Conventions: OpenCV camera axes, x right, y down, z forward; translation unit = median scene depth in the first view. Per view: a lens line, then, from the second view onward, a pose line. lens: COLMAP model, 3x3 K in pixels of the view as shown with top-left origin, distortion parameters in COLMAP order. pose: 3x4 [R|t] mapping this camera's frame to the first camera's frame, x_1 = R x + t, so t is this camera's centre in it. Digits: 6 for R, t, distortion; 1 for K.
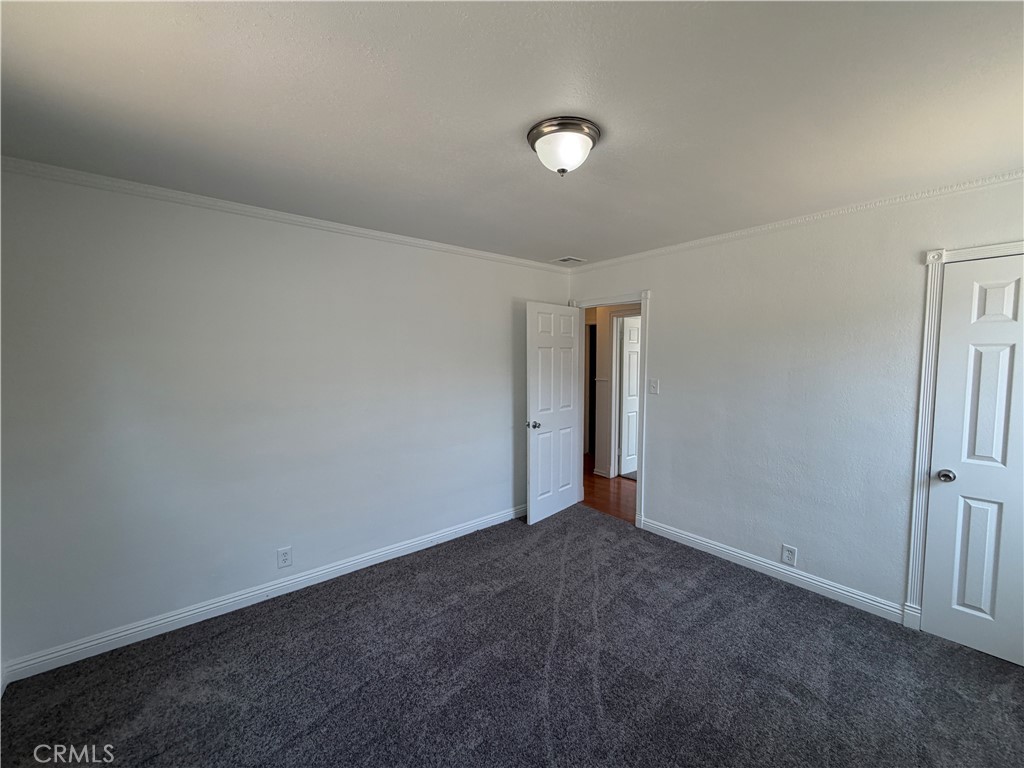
lens RADIAL K [[414.6, 0, 508.1], [0, 414.6, 384.2], [0, 0, 1]] dist [-0.000359, -0.000189]
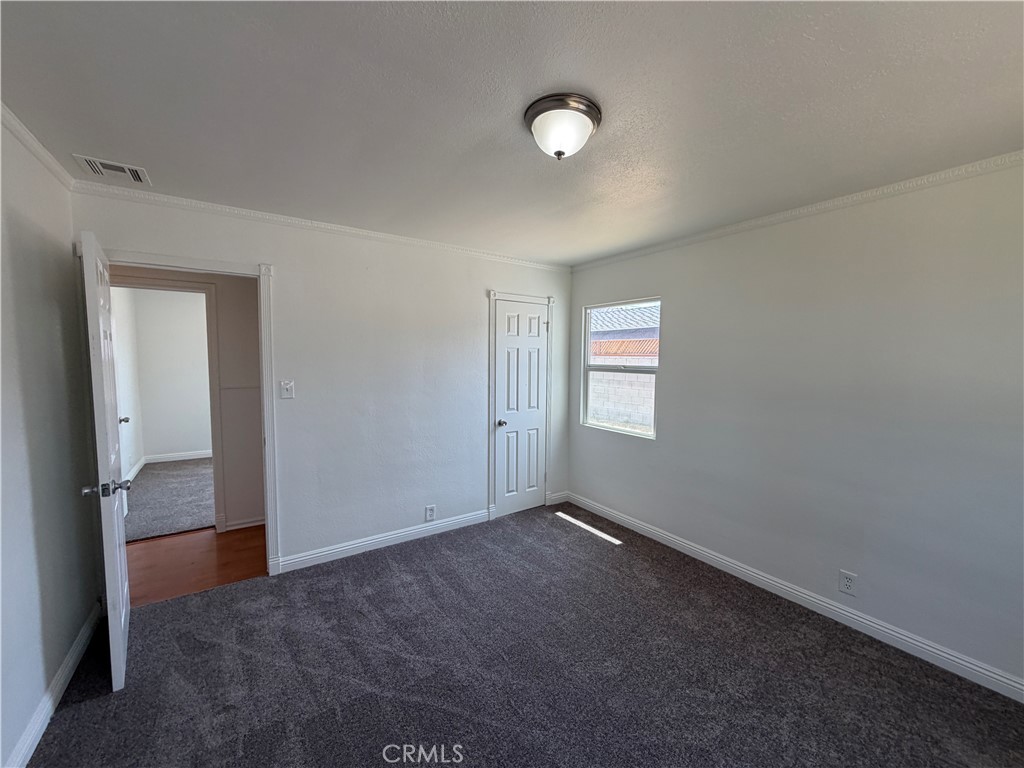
lens RADIAL K [[408.1, 0, 509.7], [0, 408.1, 385.1], [0, 0, 1]] dist [0.000110, -0.000046]
pose [[0.081221, -0.066299, 0.994489, -0.537282], [0.060152, 0.996292, 0.061507, -0.034261], [-0.994879, 0.054824, 0.084907, 0.691937]]
